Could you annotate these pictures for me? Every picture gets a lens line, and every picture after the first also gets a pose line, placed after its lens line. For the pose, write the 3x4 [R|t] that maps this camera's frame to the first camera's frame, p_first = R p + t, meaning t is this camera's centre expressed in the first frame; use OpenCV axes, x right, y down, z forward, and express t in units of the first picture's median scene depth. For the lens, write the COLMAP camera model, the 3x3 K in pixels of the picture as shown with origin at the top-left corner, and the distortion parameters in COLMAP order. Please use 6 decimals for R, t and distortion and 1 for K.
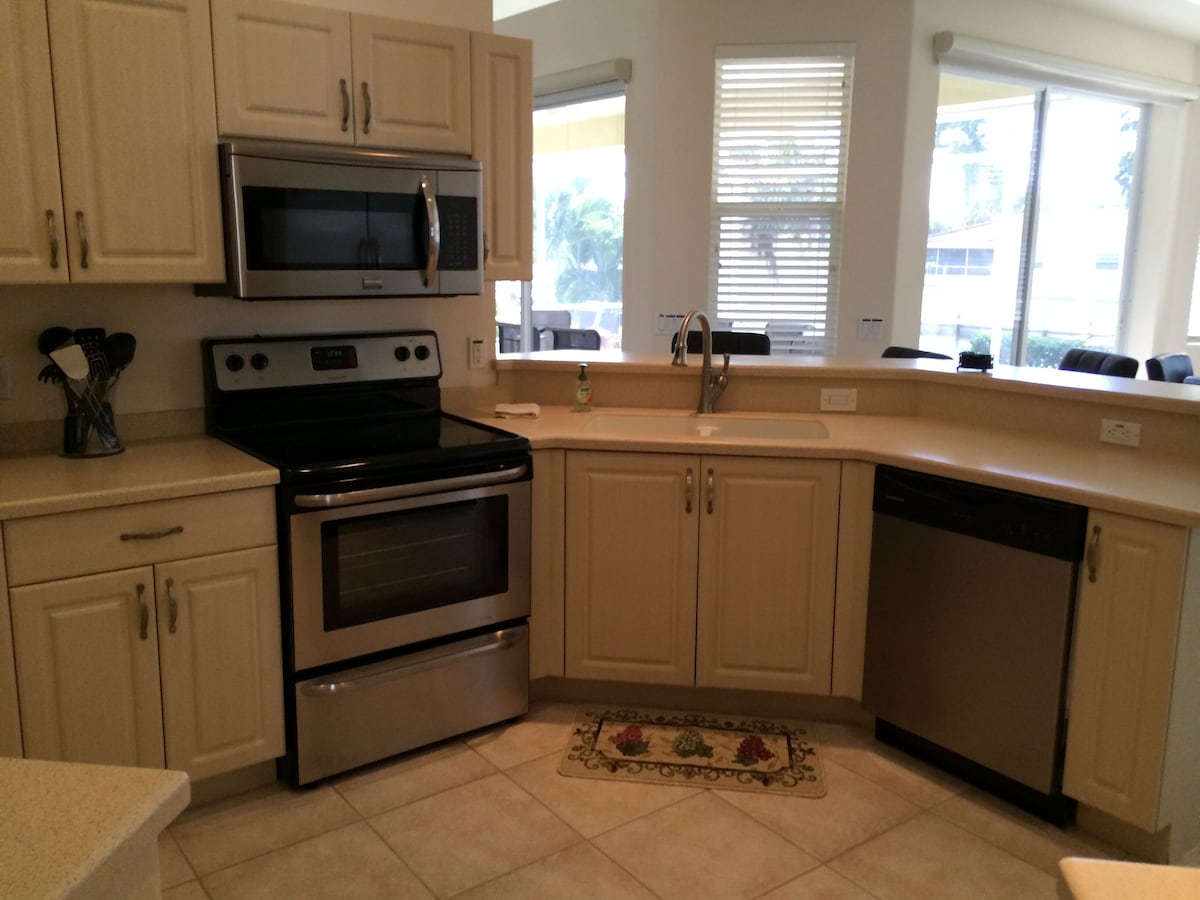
lens RADIAL K [[1028.6, 0, 598.5], [0, 1028.6, 441.3], [0, 0, 1]] dist [0.087003, -0.034075]
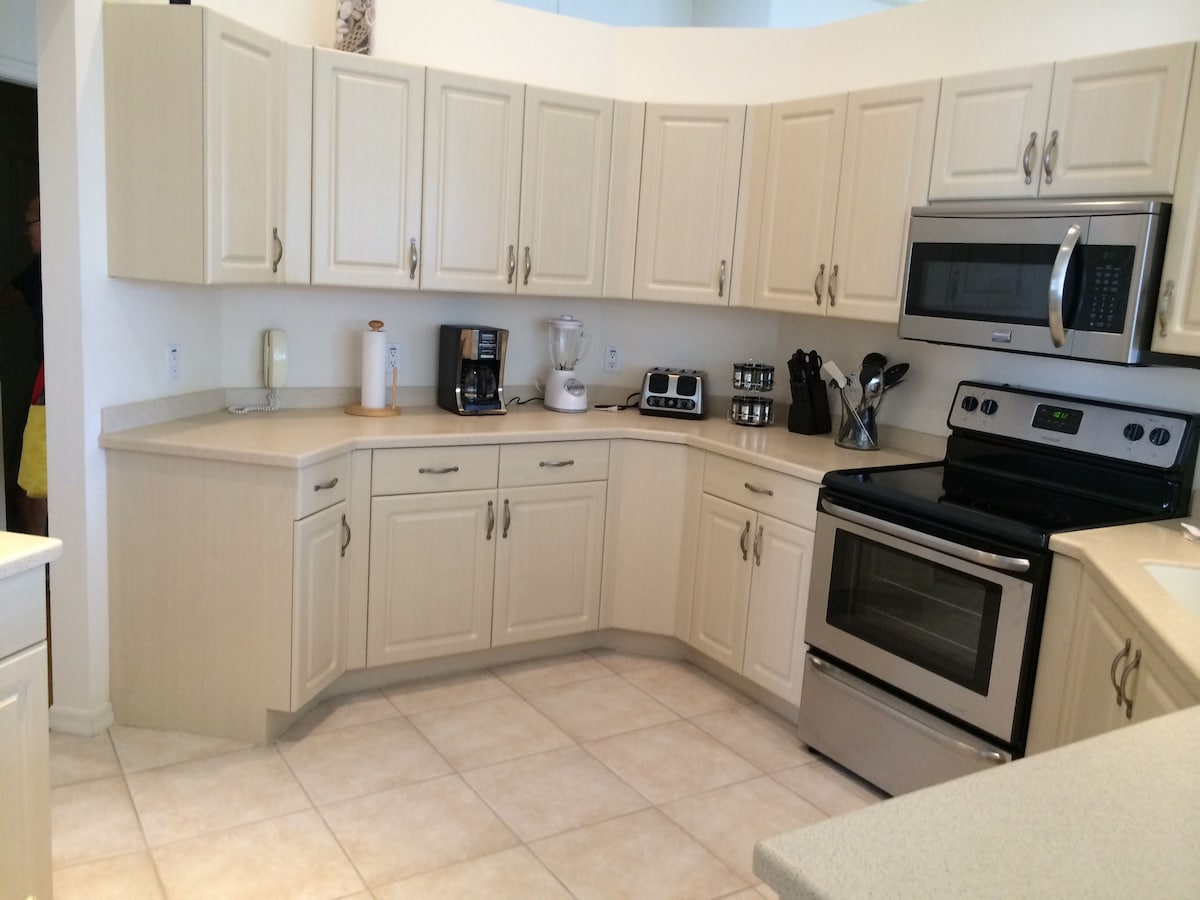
lens RADIAL K [[1028.6, 0, 599.4], [0, 1028.6, 454.5], [0, 0, 1]] dist [0.087003, -0.034075]
pose [[-0.069073, 0.167114, -0.983515, 0.798672], [-0.253134, 0.950669, 0.179310, -0.127541], [0.964962, 0.261346, -0.023363, 0.689878]]
